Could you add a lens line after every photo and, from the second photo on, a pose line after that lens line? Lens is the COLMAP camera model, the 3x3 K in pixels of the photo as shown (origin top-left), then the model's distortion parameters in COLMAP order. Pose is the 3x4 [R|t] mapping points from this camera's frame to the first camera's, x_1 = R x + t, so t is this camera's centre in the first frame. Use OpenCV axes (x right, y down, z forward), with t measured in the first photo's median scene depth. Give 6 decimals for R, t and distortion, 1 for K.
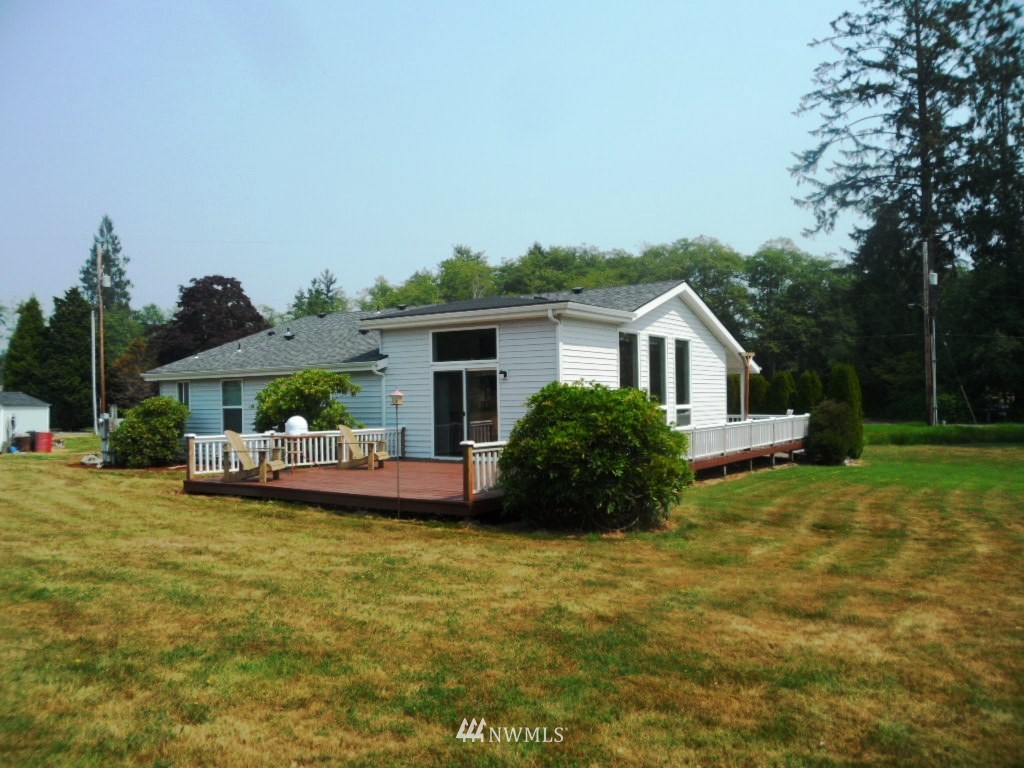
lens RADIAL K [[833.8, 0, 514.4], [0, 833.8, 384.7], [0, 0, 1]] dist [-0.029233, 0.014856]
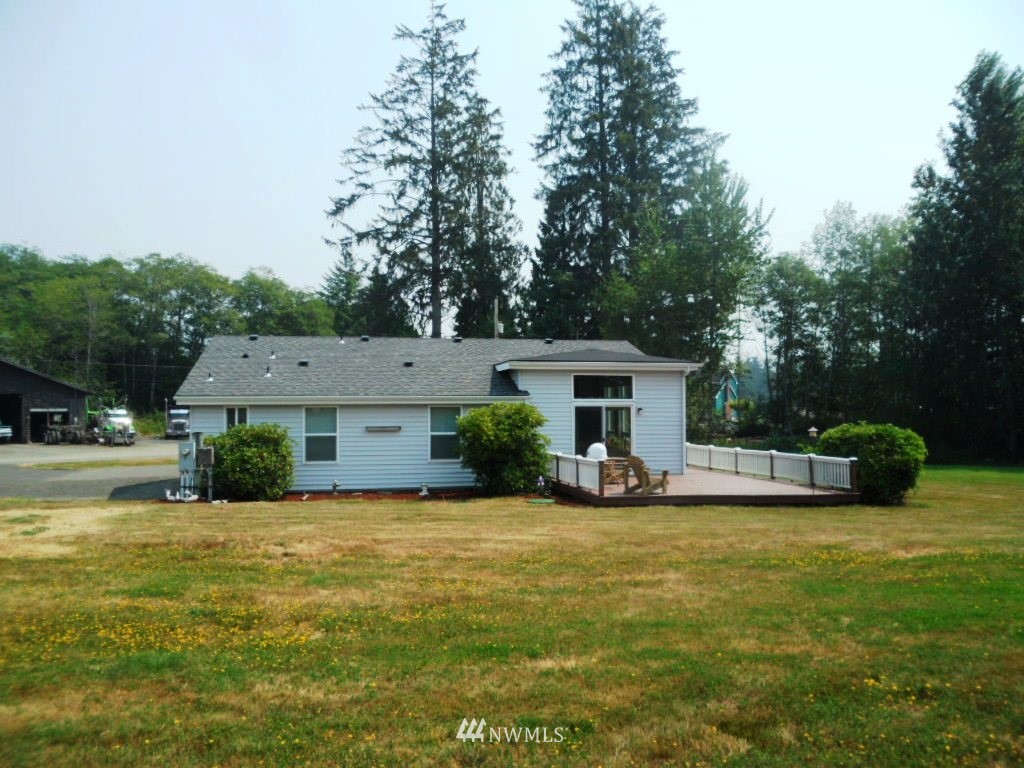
lens RADIAL K [[833.8, 0, 513.7], [0, 833.8, 384.1], [0, 0, 1]] dist [-0.029233, 0.014856]
pose [[0.720525, 0.031236, 0.692725, -0.271320], [-0.015672, 0.999463, -0.028767, -0.002909], [-0.693252, 0.009871, 0.720628, 0.035991]]
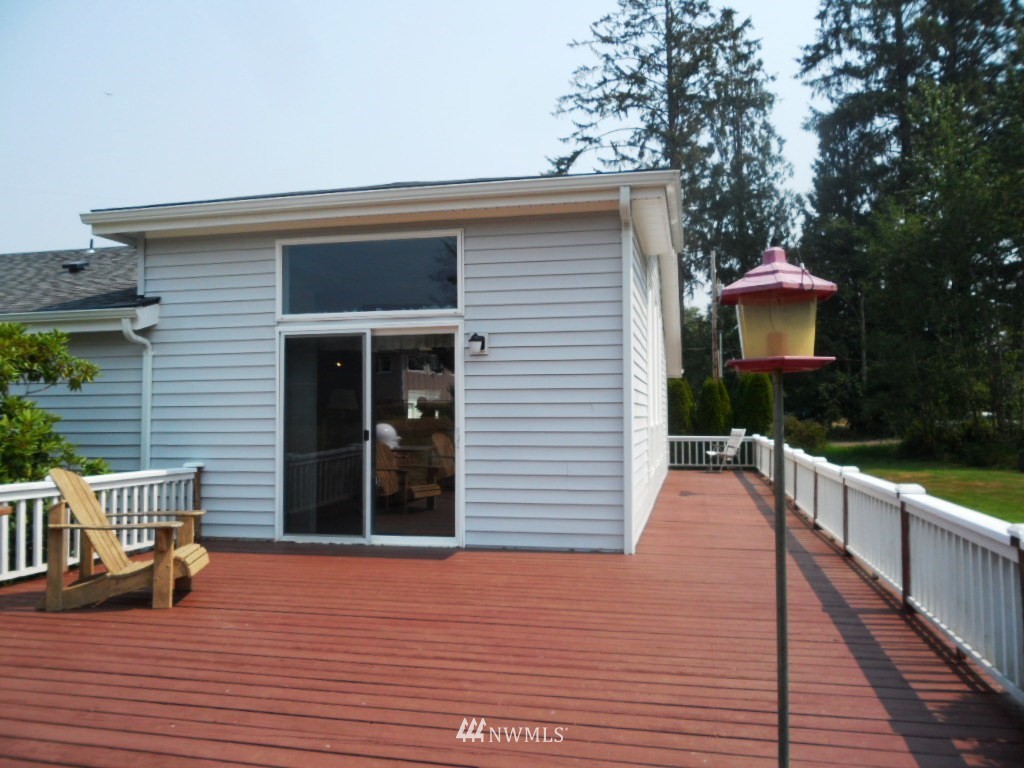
lens RADIAL K [[833.8, 0, 504.1], [0, 833.8, 381.8], [0, 0, 1]] dist [-0.029233, 0.014856]
pose [[0.937791, 0.023049, 0.346435, -0.035717], [-0.013968, 0.999491, -0.028689, 0.004705], [-0.346920, 0.022065, 0.937635, 0.144416]]
